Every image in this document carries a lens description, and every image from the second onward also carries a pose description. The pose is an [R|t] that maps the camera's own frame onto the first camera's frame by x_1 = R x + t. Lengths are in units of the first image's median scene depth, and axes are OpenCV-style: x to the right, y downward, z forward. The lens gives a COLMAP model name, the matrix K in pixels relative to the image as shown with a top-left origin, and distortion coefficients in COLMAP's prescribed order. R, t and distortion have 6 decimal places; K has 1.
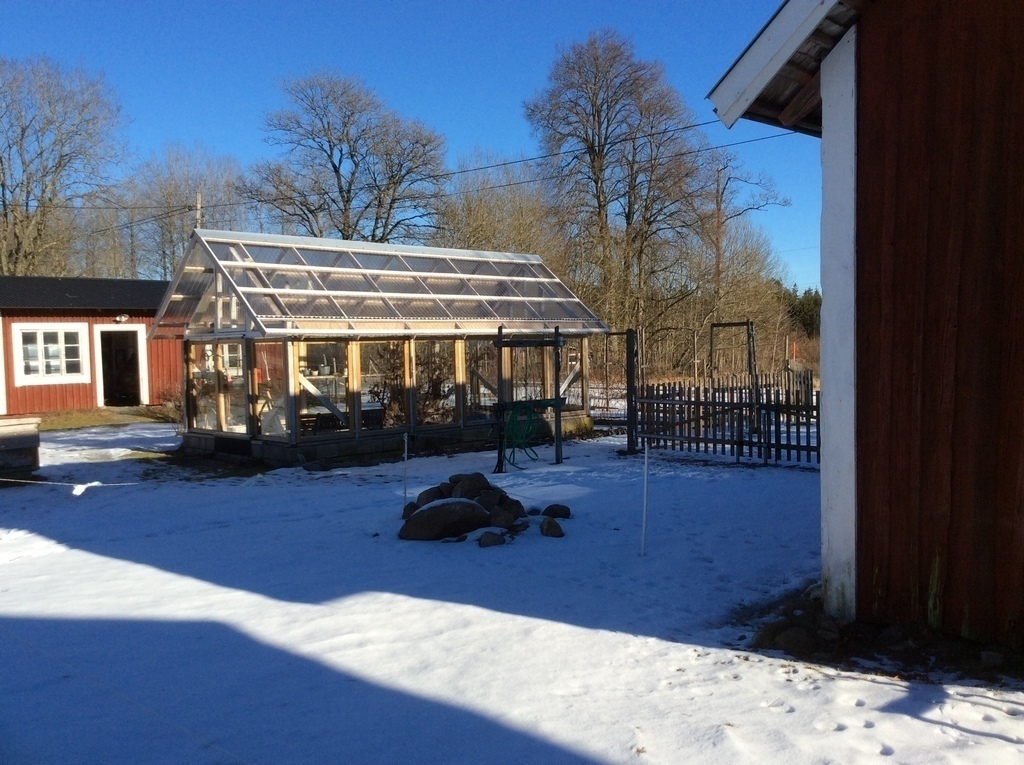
lens RADIAL K [[951.5, 0, 517.3], [0, 951.5, 380.6], [0, 0, 1]] dist [0.139679, -0.242717]
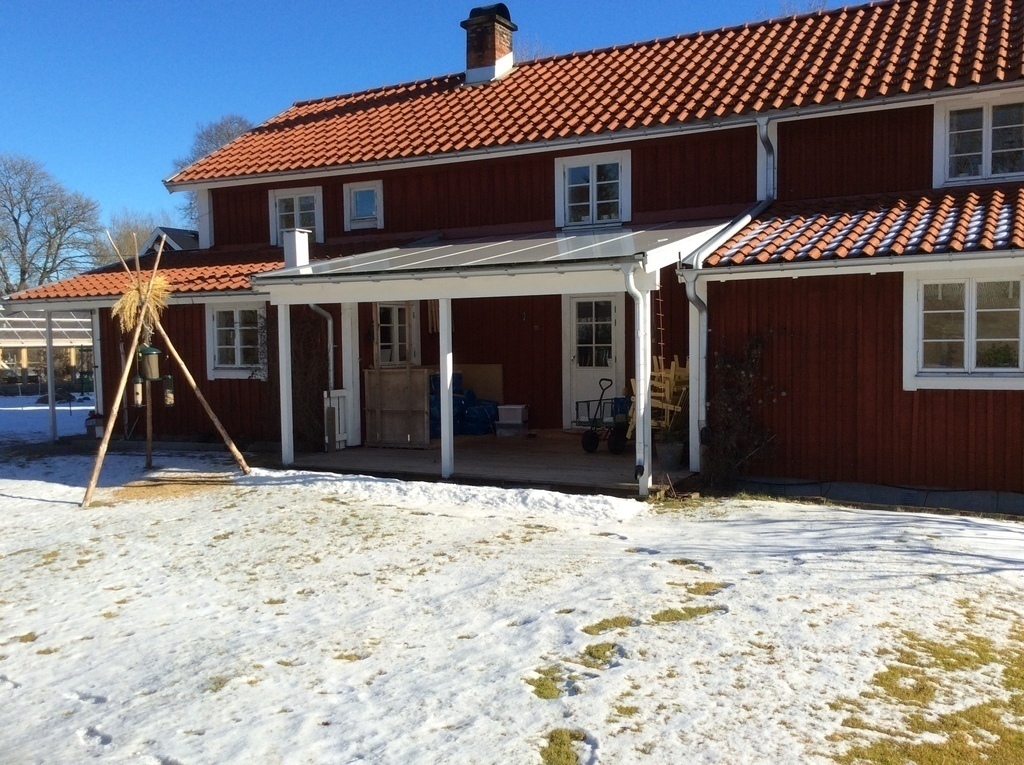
lens RADIAL K [[951.5, 0, 517.3], [0, 951.5, 380.6], [0, 0, 1]] dist [0.139679, -0.242717]
pose [[0.958110, -0.003396, 0.286379, 0.107691], [0.003087, 0.999994, 0.001530, 0.013637], [-0.286383, -0.000581, 0.958115, -0.574850]]
